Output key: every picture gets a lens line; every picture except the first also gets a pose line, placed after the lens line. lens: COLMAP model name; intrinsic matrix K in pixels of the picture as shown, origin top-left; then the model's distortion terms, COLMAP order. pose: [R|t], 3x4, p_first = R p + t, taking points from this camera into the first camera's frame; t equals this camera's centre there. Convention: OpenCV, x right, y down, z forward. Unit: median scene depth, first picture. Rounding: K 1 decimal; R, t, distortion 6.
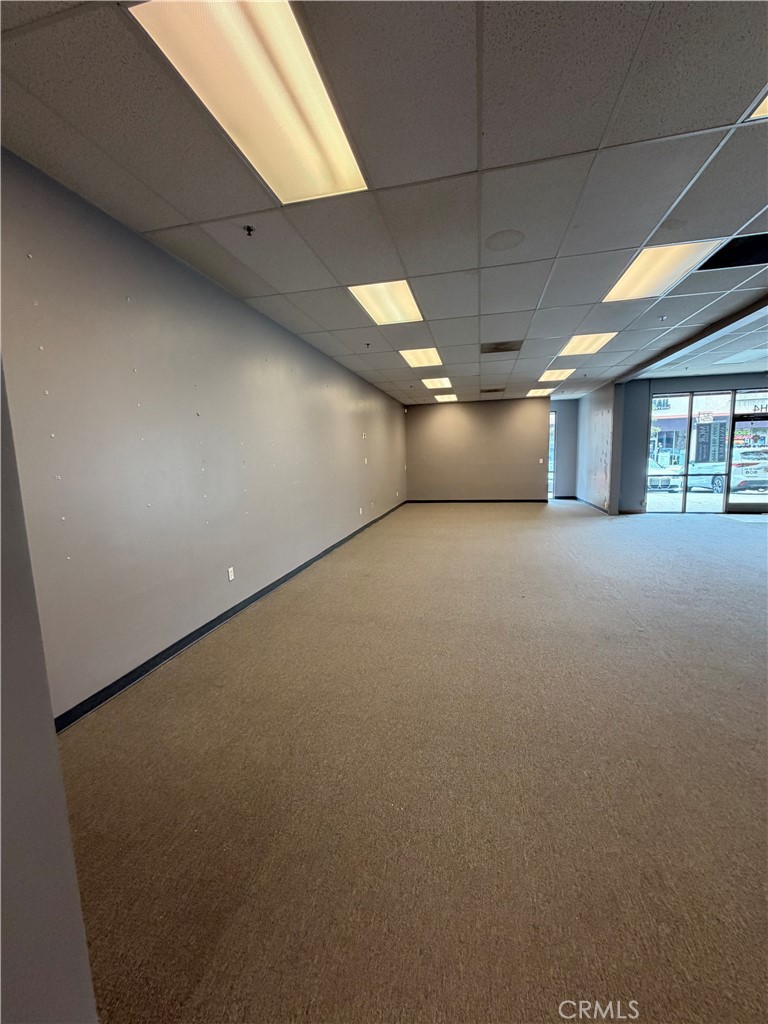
lens RADIAL K [[407.0, 0, 381.3], [0, 407.0, 511.3], [0, 0, 1]] dist [0.000959, -0.000258]
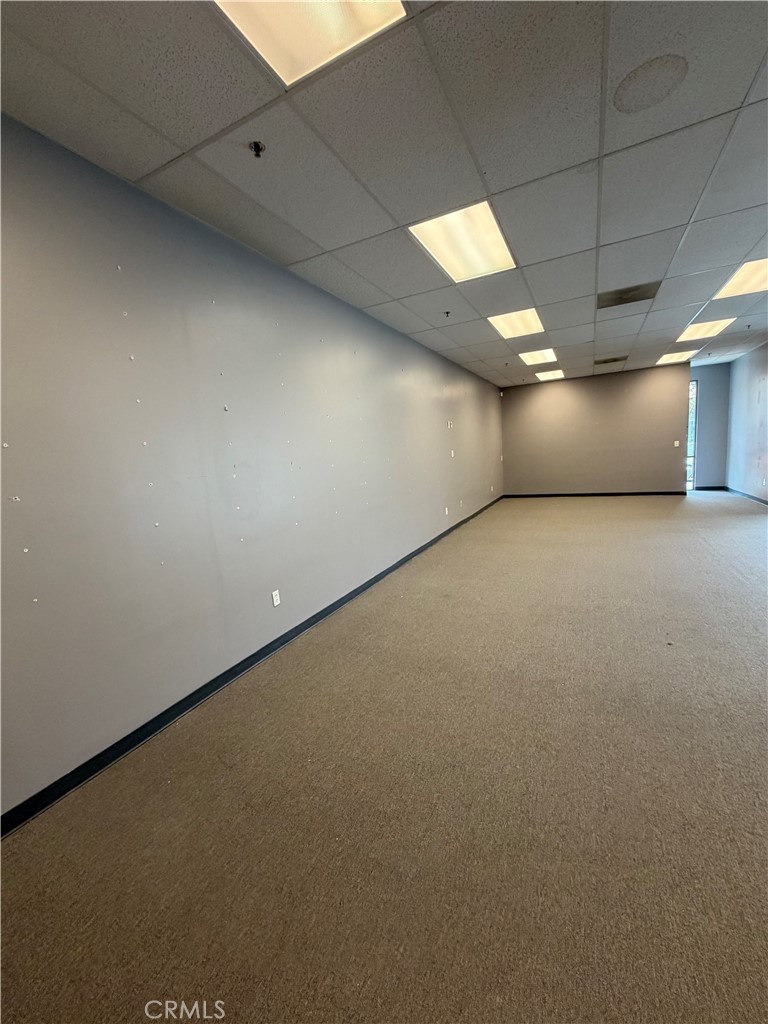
lens RADIAL K [[407.0, 0, 381.3], [0, 407.0, 511.3], [0, 0, 1]] dist [0.000959, -0.000258]
pose [[0.971701, -0.008791, -0.236052, 0.024028], [0.013447, 0.999745, 0.018122, -0.021658], [0.235833, -0.020783, 0.971571, 0.136741]]
